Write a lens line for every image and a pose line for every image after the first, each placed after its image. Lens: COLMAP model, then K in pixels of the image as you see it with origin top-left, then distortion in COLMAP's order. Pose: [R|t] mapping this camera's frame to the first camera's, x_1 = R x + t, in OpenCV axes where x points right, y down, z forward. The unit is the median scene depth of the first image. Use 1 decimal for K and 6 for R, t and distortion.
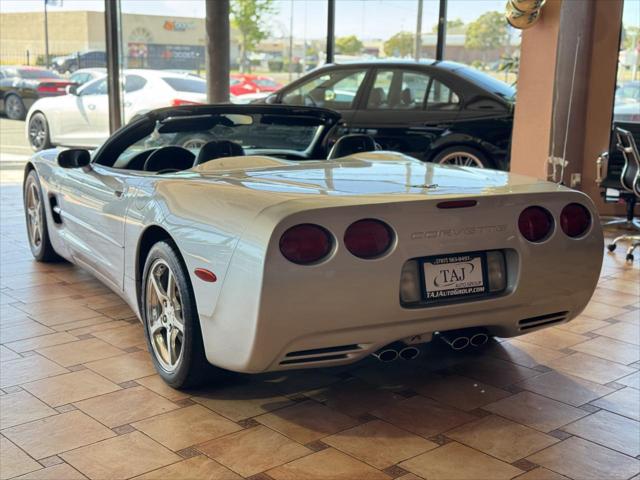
lens RADIAL K [[893.9, 0, 320.0], [0, 893.9, 240.0], [0, 0, 1]] dist [0.215506, -0.519479]
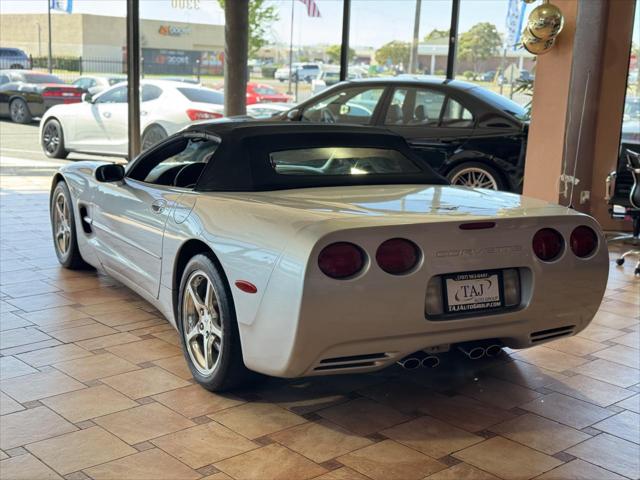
lens RADIAL K [[897.3, 0, 320.0], [0, 897.3, 240.0], [0, 0, 1]] dist [0.194305, -0.391923]
pose [[0.999875, 0.014793, -0.005504, -0.027365], [-0.014837, 0.999858, -0.008003, -0.009475], [0.005385, 0.008084, 0.999953, -0.084533]]
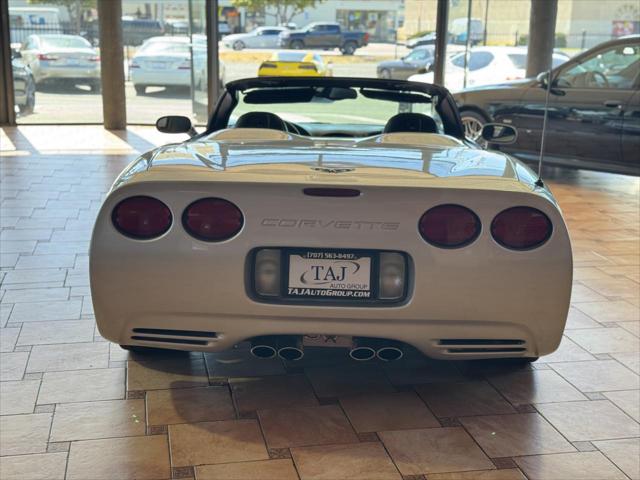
lens RADIAL K [[893.9, 0, 320.0], [0, 893.9, 240.0], [0, 0, 1]] dist [0.215506, -0.519479]
pose [[0.856625, 0.114735, -0.503020, 0.488995], [-0.104307, 0.993340, 0.048942, -0.029482], [0.505285, 0.010544, 0.862888, 0.208773]]
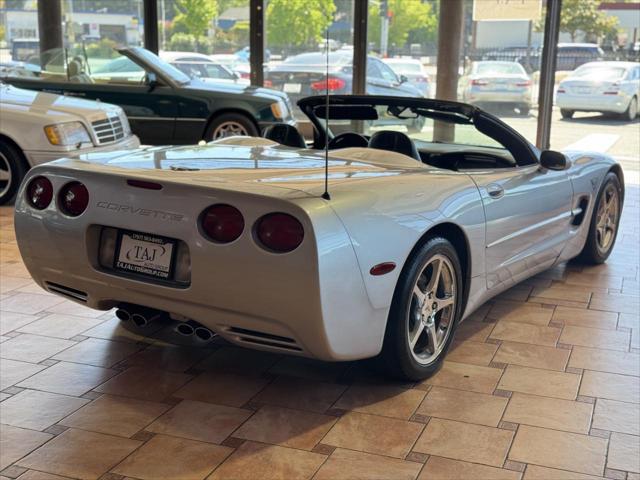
lens RADIAL K [[893.9, 0, 320.0], [0, 893.9, 240.0], [0, 0, 1]] dist [0.215506, -0.519479]
pose [[0.446918, 0.178436, -0.876599, 0.969208], [-0.186617, 0.976943, 0.103719, -0.102326], [0.874894, 0.117234, 0.469912, 0.586668]]
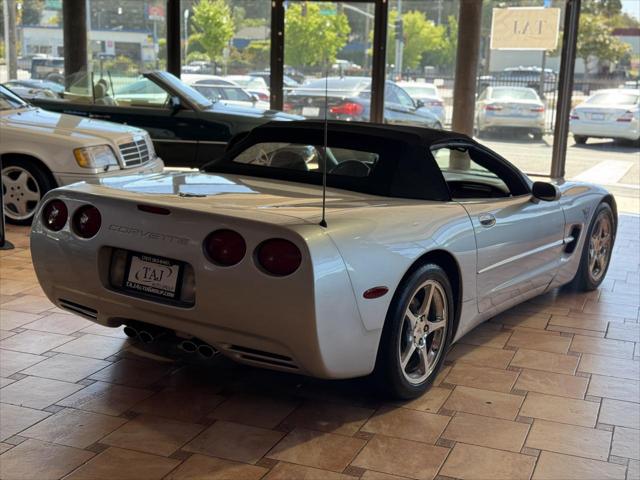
lens RADIAL K [[893.9, 0, 320.0], [0, 893.9, 240.0], [0, 0, 1]] dist [0.215506, -0.519479]
pose [[0.427627, 0.166691, -0.888453, 1.026078], [-0.201450, 0.975707, 0.086100, -0.116986], [0.881223, 0.142160, 0.450818, 0.577415]]
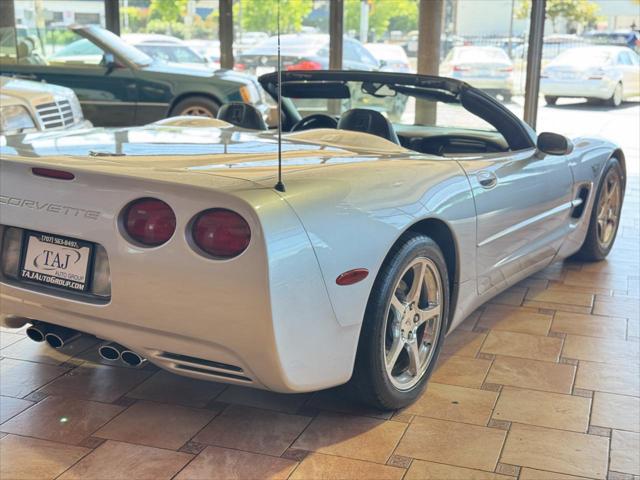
lens RADIAL K [[897.3, 0, 320.0], [0, 897.3, 240.0], [0, 0, 1]] dist [0.194305, -0.391923]
pose [[0.465729, 0.184455, -0.865490, 0.834020], [-0.181657, 0.977134, 0.110497, -0.097598], [0.866082, 0.105761, 0.488587, 0.681163]]
